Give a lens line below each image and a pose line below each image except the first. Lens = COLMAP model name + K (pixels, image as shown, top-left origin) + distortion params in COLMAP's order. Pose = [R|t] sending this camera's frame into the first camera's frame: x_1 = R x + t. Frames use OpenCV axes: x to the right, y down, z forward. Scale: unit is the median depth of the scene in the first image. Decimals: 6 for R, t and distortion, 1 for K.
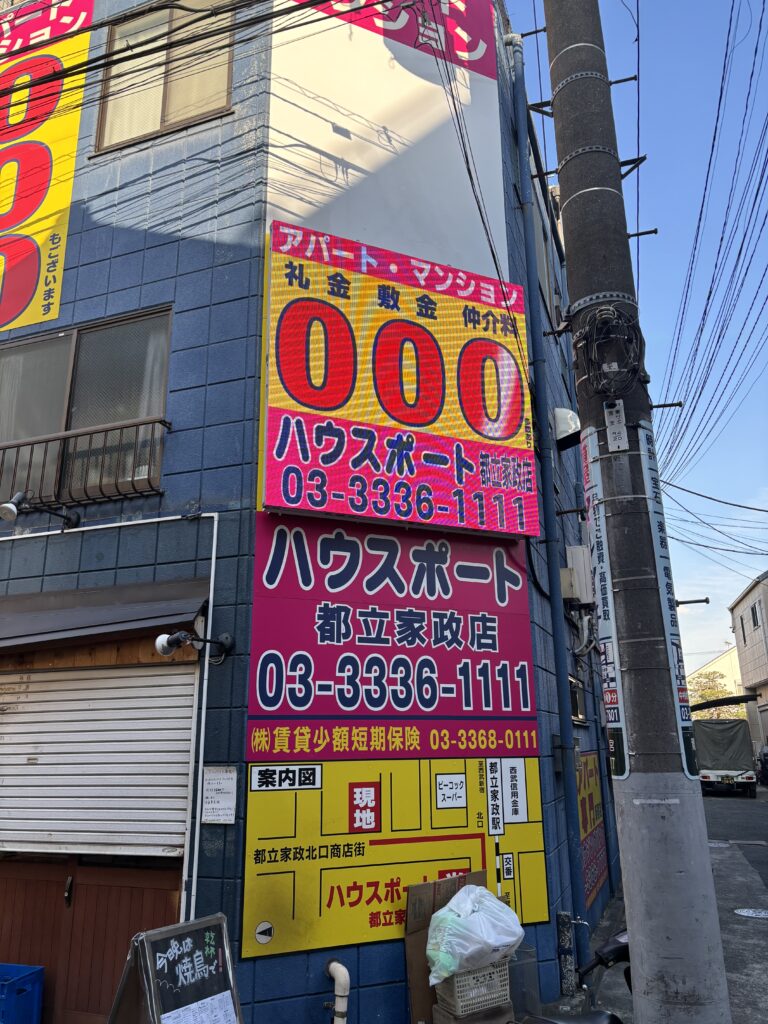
lens RADIAL K [[786.4, 0, 381.4], [0, 786.4, 513.4], [0, 0, 1]] dist [0.018548, -0.032119]
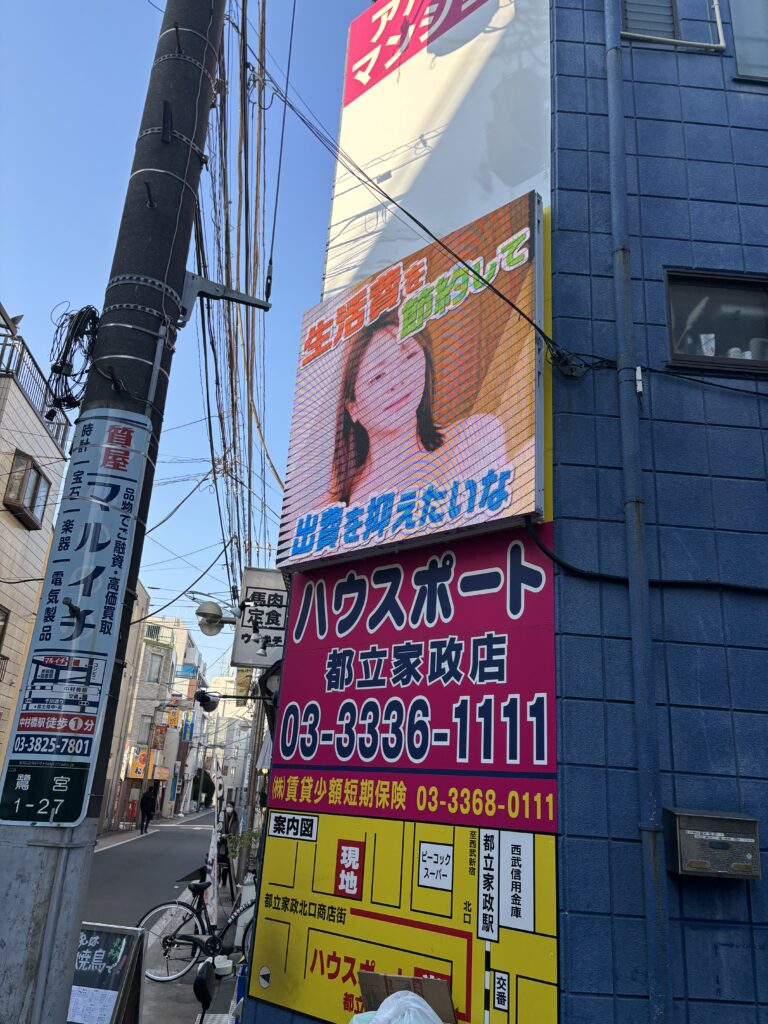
lens RADIAL K [[786.4, 0, 388.7], [0, 786.4, 503.7], [0, 0, 1]] dist [0.018548, -0.032119]
pose [[0.383871, -0.287971, -0.877335, 0.853434], [0.197109, 0.953782, -0.226820, 0.172904], [0.902104, -0.085861, 0.422891, 0.644453]]
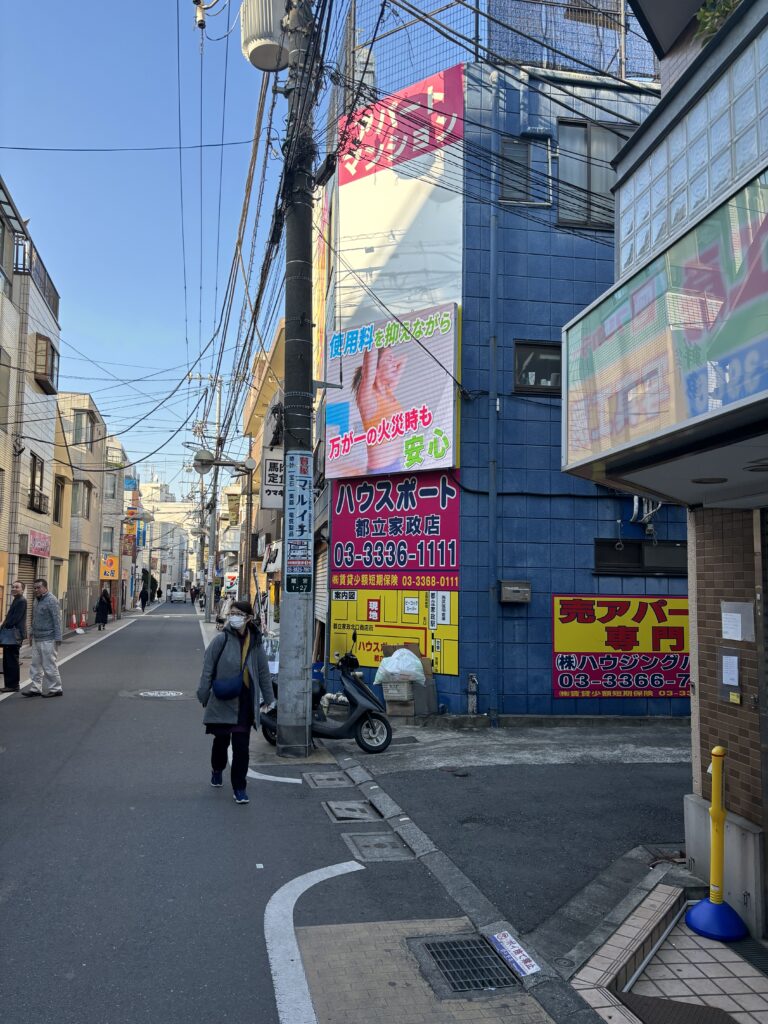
lens RADIAL K [[786.4, 0, 383.8], [0, 786.4, 516.0], [0, 0, 1]] dist [0.018548, -0.032119]
pose [[0.474390, -0.058753, -0.878352, 1.788055], [0.228943, 0.971671, 0.058655, -0.001661], [0.850023, -0.228918, 0.474402, 0.047360]]
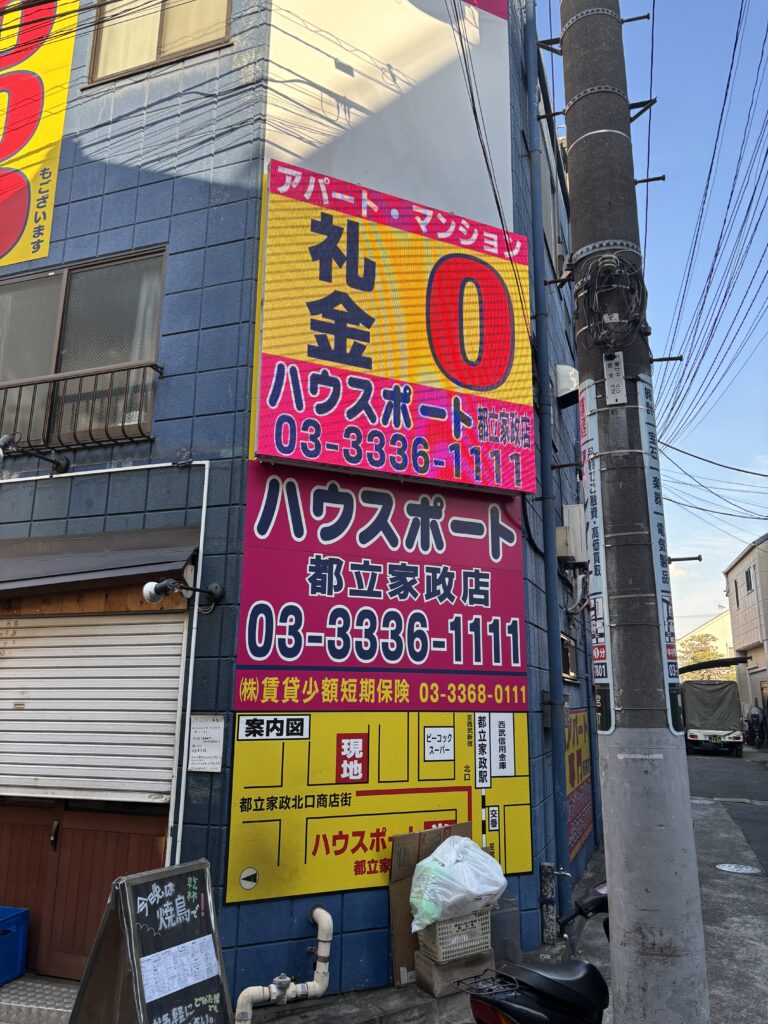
lens RADIAL K [[786.4, 0, 392.5], [0, 786.4, 507.9], [0, 0, 1]] dist [0.018548, -0.032119]
pose [[0.999636, 0.022966, 0.014145, 0.007847], [-0.023604, 0.998630, 0.046692, 0.006591], [-0.013054, -0.047009, 0.998809, 0.012608]]
